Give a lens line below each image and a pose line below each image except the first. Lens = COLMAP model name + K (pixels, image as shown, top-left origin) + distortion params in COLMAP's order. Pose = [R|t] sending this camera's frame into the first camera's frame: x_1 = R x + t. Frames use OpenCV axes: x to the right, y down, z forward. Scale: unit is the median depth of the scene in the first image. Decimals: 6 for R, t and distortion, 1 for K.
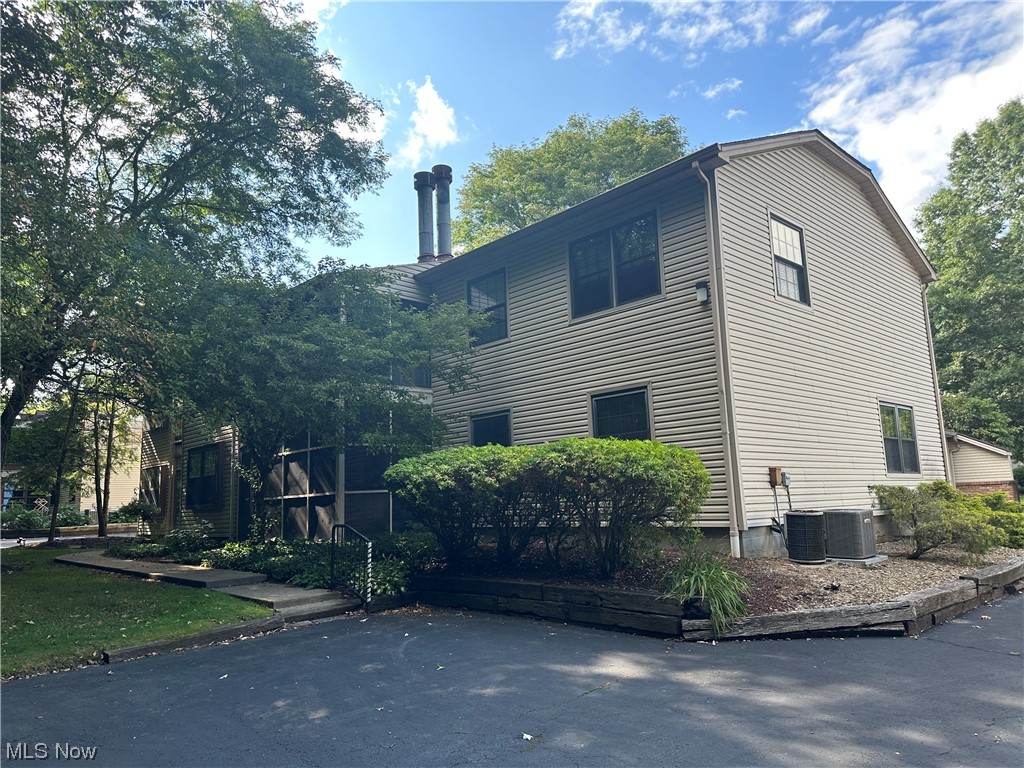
lens RADIAL K [[725.5, 0, 513.3], [0, 725.5, 387.2], [0, 0, 1]] dist [0.013981, -0.000378]
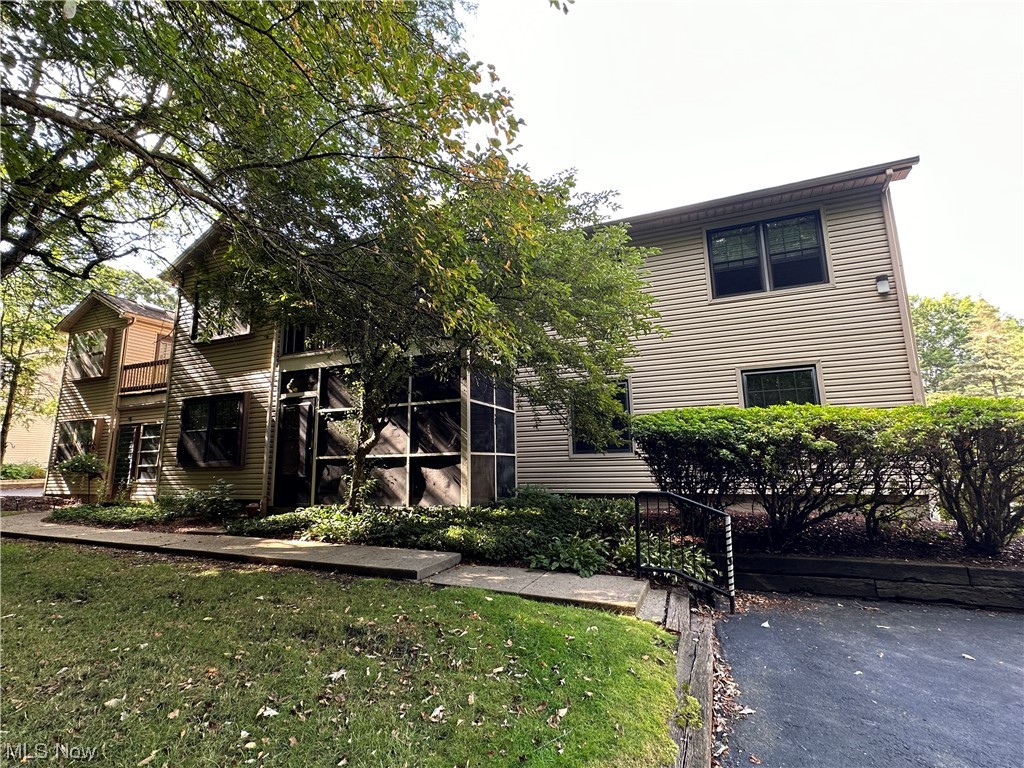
lens RADIAL K [[484.1, 0, 510.3], [0, 484.1, 379.4], [0, 0, 1]] dist [-0.003390, -0.000431]
pose [[0.918299, 0.094458, 0.384455, -0.459876], [-0.083225, 0.995478, -0.045793, 0.082709], [-0.387042, 0.010056, 0.922007, 0.456240]]
